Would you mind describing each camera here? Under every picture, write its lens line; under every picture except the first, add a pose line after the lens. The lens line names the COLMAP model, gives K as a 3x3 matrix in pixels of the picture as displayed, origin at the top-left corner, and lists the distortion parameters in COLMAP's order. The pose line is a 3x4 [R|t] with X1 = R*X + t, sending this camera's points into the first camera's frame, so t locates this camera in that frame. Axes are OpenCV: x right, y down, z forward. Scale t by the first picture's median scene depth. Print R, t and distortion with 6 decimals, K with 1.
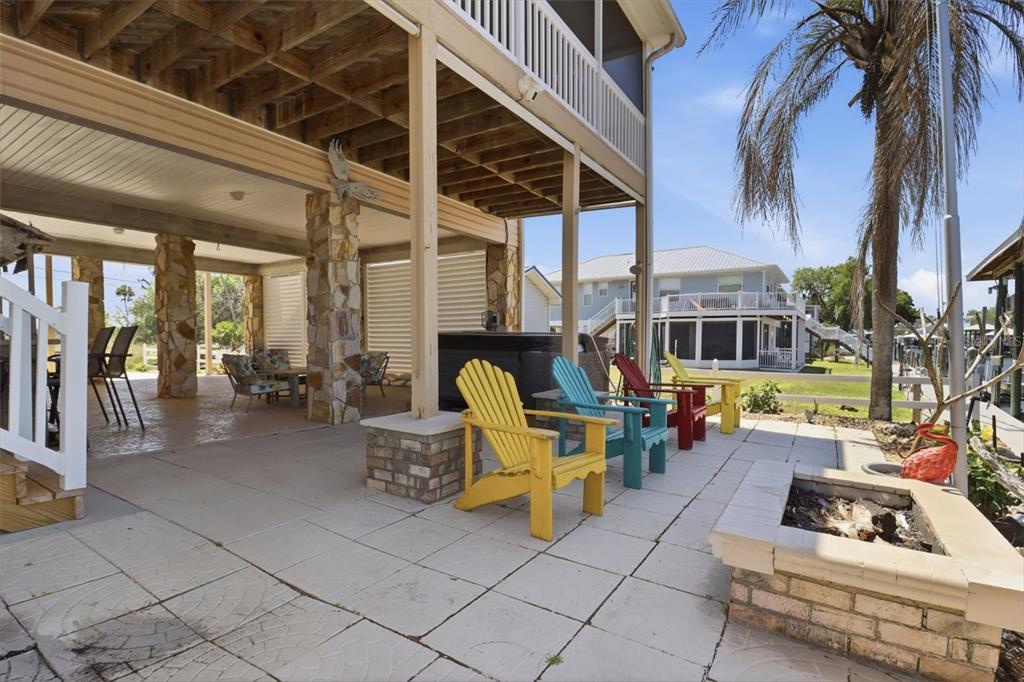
lens RADIAL K [[488.4, 0, 511.5], [0, 488.4, 340.0], [0, 0, 1]] dist [-0.016282, -0.001006]
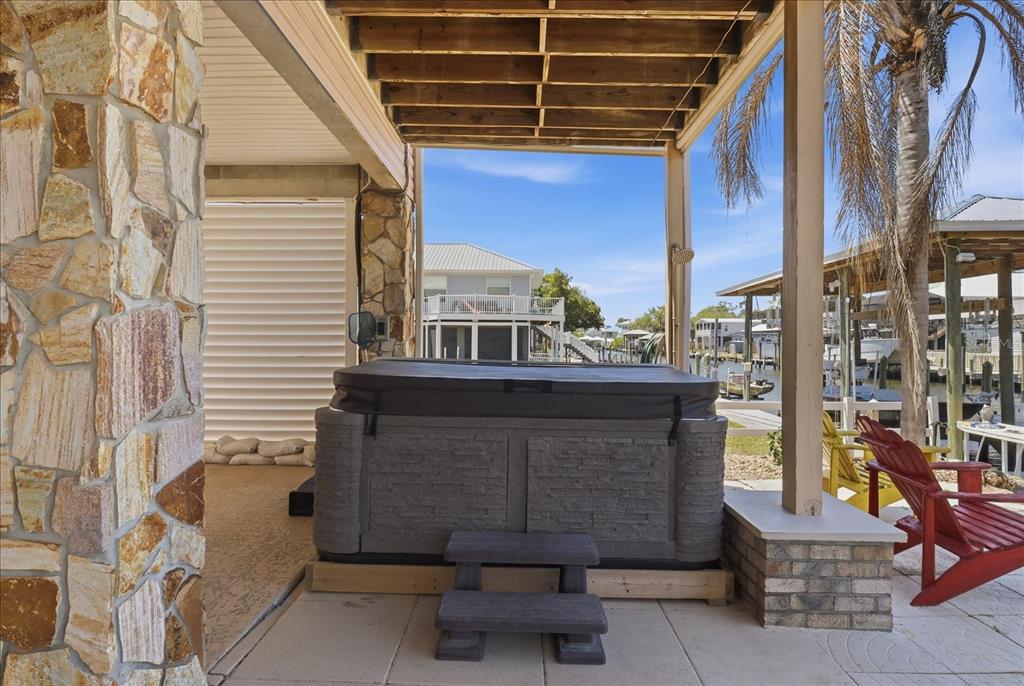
lens RADIAL K [[534.6, 0, 507.4], [0, 534.6, 339.8], [0, 0, 1]] dist [-0.002396, -0.000810]
pose [[0.863433, 0.007494, 0.504408, -0.307075], [-0.005968, 0.999971, -0.004640, -0.041367], [-0.504428, 0.000996, 0.863453, 0.620560]]
